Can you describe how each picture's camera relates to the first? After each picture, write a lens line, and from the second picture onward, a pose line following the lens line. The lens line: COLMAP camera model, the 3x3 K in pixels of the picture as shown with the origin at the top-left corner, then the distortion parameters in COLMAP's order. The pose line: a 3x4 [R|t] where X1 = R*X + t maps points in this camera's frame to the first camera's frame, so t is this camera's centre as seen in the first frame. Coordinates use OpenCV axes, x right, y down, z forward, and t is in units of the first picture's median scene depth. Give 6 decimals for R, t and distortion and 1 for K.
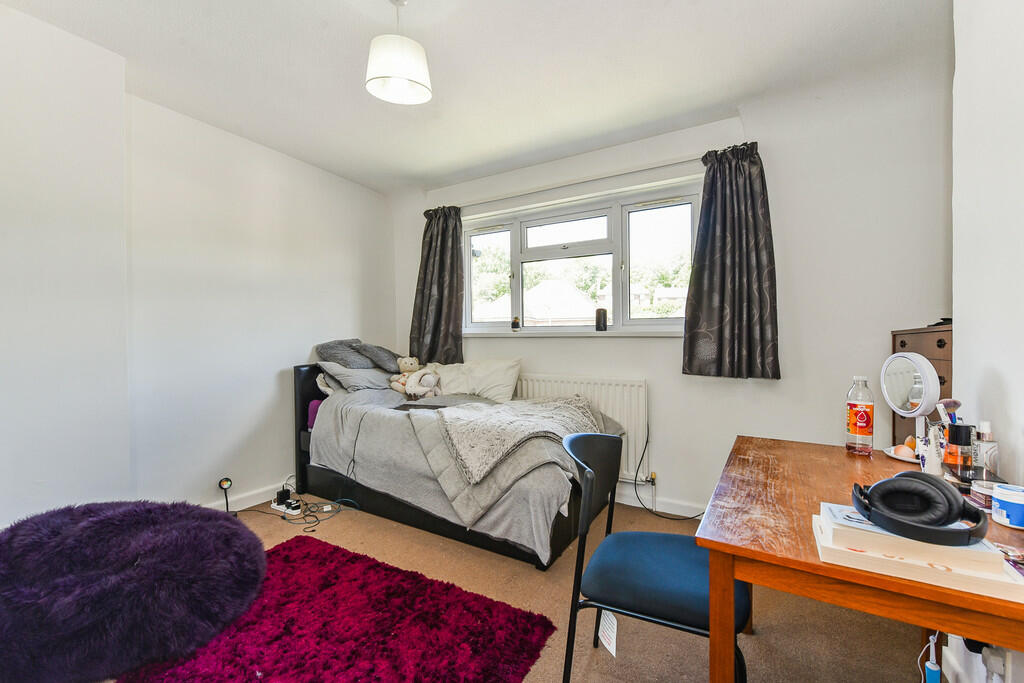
lens RADIAL K [[427.7, 0, 512.0], [0, 427.7, 341.5], [0, 0, 1]] dist [-0.000020, -0.000028]
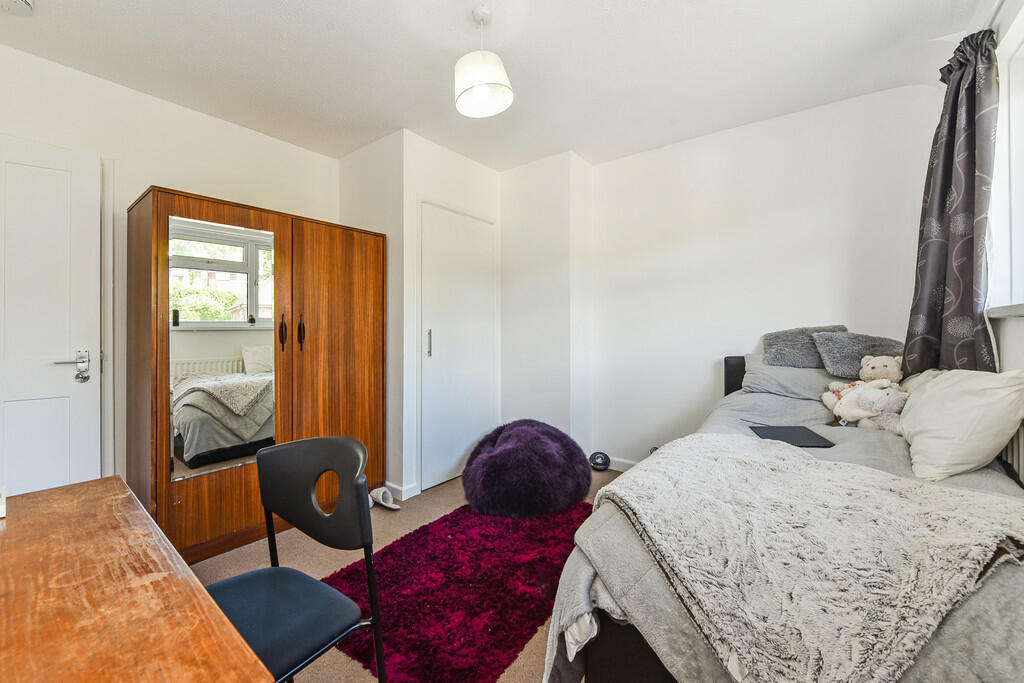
lens RADIAL K [[410.3, 0, 509.9], [0, 410.3, 329.4], [0, 0, 1]] dist [-0.001199, -0.000213]
pose [[-0.132688, 0.002370, -0.991155, 1.011708], [0.002237, 0.999995, 0.002092, -0.008509], [0.991155, -0.001940, -0.132693, 1.561928]]
